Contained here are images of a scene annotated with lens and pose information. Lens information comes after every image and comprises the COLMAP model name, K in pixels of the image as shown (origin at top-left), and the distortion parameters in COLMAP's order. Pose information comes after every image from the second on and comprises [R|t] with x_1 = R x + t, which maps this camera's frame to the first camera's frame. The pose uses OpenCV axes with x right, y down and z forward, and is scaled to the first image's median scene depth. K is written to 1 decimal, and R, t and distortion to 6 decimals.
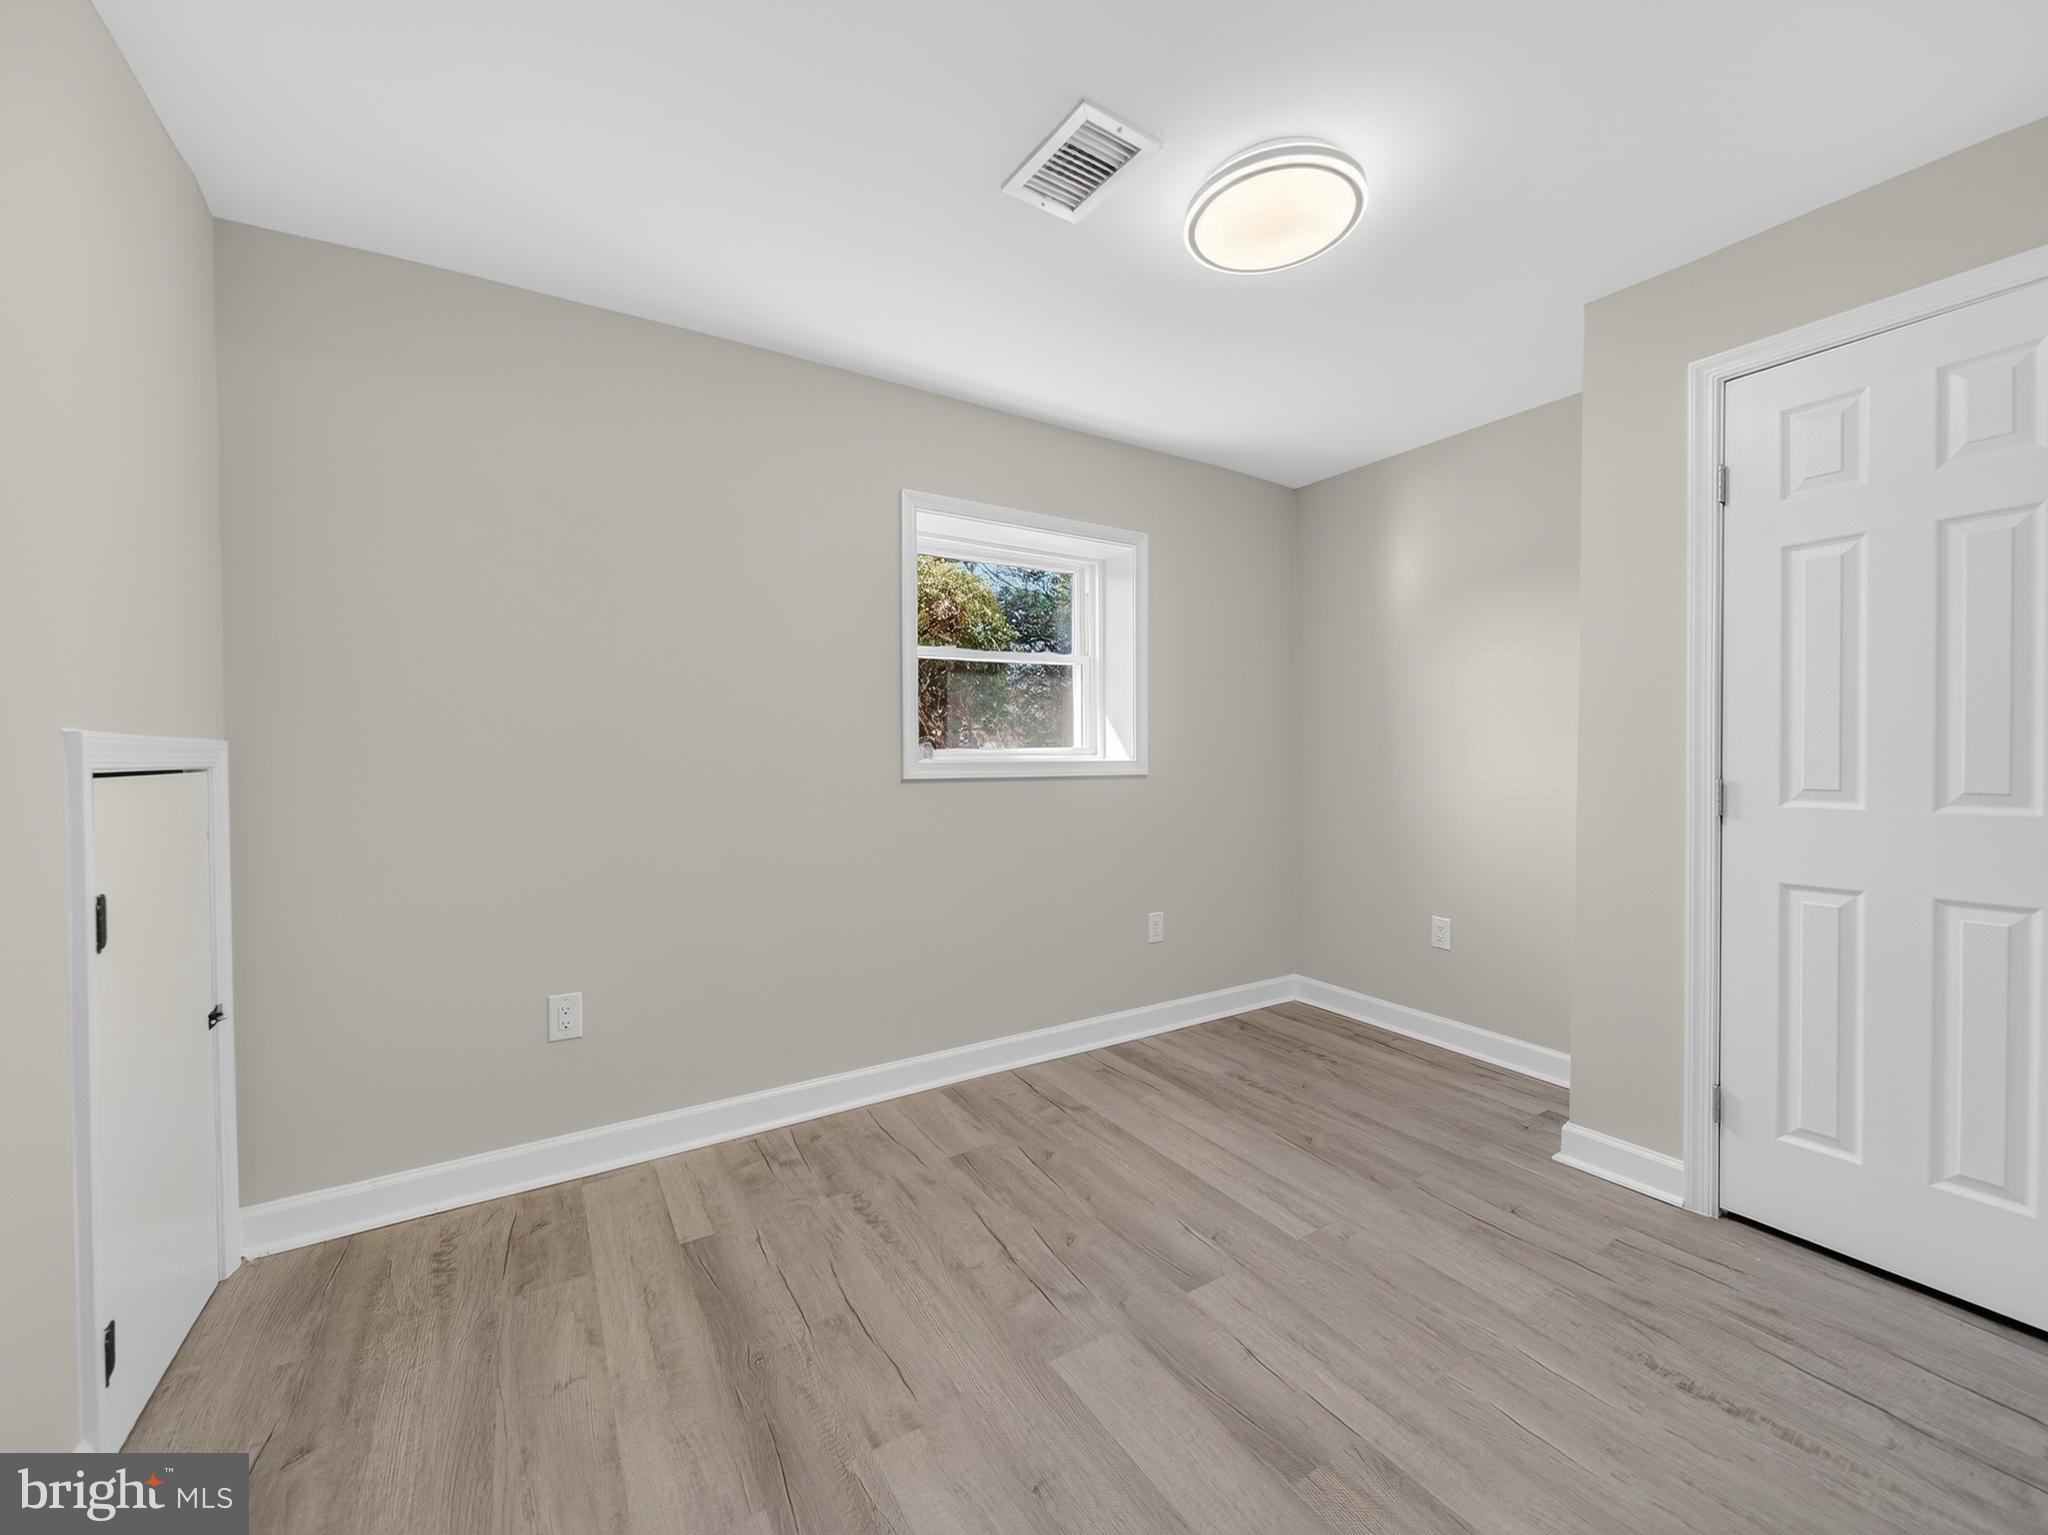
lens RADIAL K [[805.5, 0, 1028.3], [0, 805.5, 770.9], [0, 0, 1]] dist [0.000482, -0.002161]
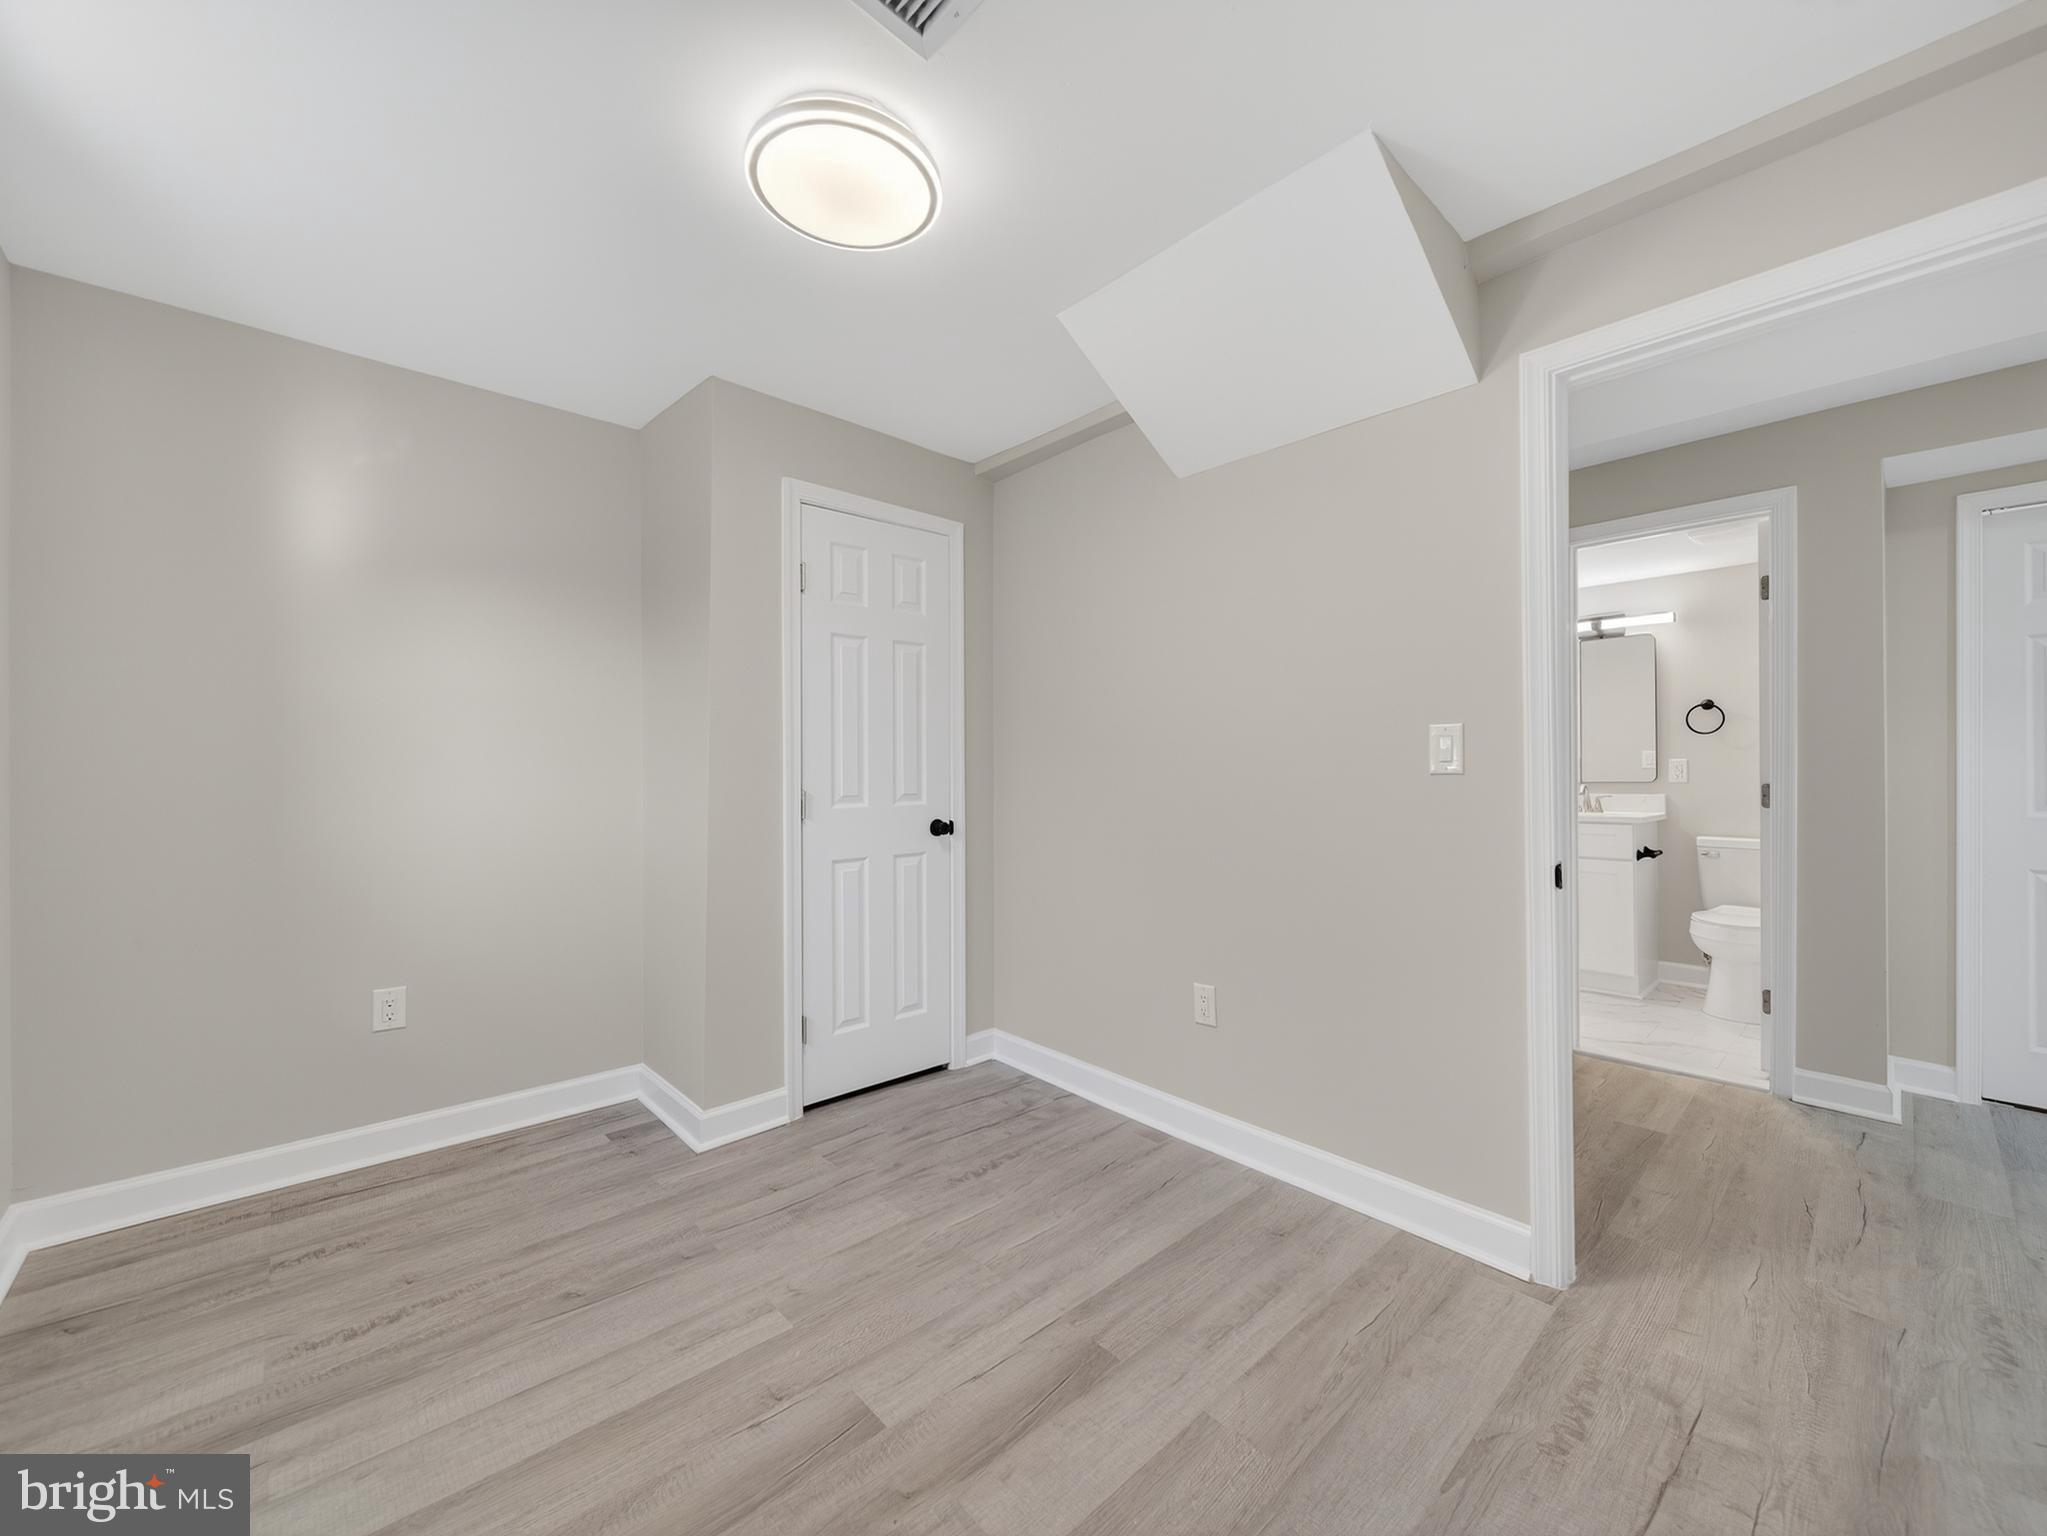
lens RADIAL K [[822.8, 0, 1024.4], [0, 822.8, 772.6], [0, 0, 1]] dist [-0.001603, -0.001058]
pose [[-0.194762, 0.003562, 0.980844, -0.571794], [0.022811, 0.999739, 0.000899, -0.013274], [-0.980585, 0.022550, -0.194793, 0.884512]]
